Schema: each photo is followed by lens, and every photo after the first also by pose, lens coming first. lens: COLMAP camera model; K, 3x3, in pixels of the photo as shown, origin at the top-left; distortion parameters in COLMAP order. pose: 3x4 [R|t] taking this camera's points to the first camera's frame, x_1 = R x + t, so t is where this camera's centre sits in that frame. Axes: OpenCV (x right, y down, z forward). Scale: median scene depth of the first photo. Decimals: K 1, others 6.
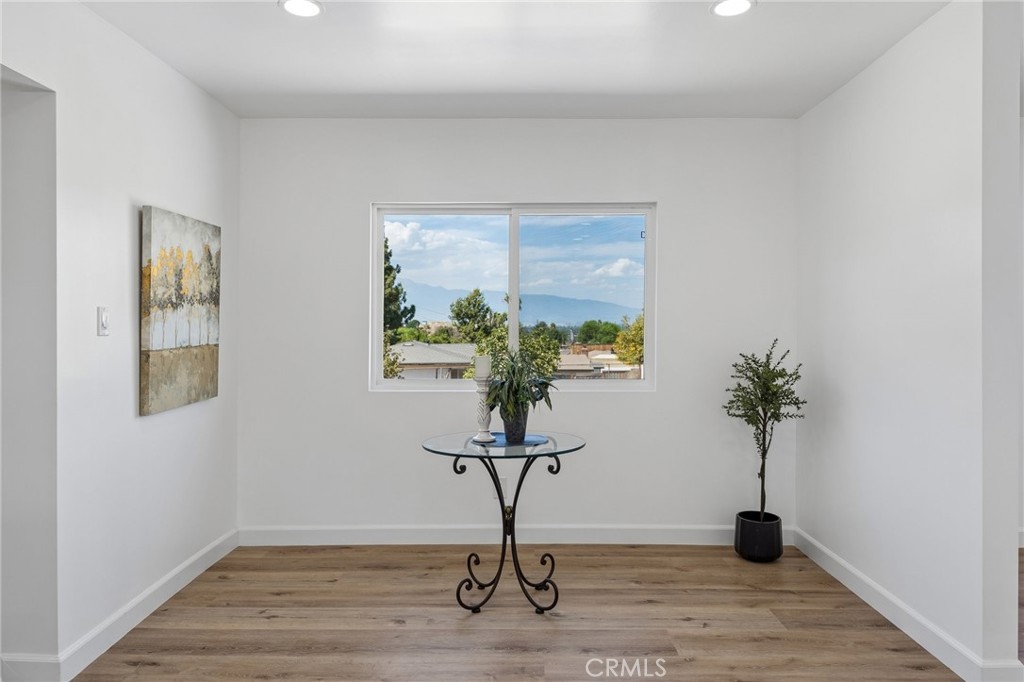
lens RADIAL K [[690.9, 0, 520.8], [0, 690.9, 342.3], [0, 0, 1]] dist [0.005305, 0.000684]
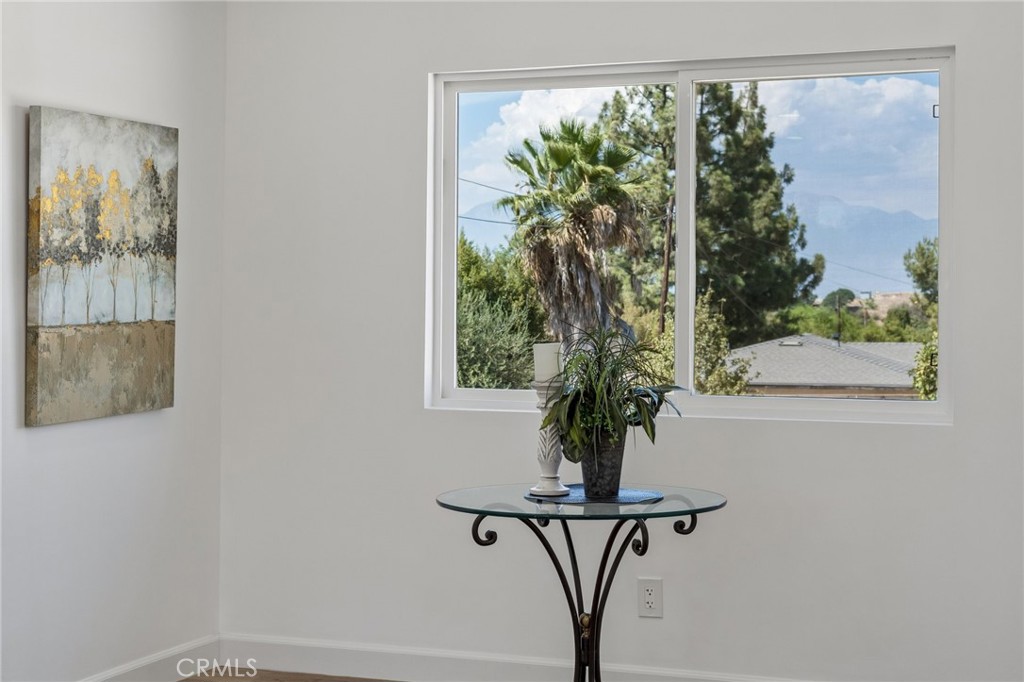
lens RADIAL K [[1548.1, 0, 511.9], [0, 1548.1, 332.9], [0, 0, 1]] dist [0.013863, 0.000000]
pose [[0.937790, 0.011861, -0.347000, 0.354211], [-0.013160, 0.999912, -0.001385, 0.012622], [0.346953, 0.005866, 0.937864, -0.196855]]
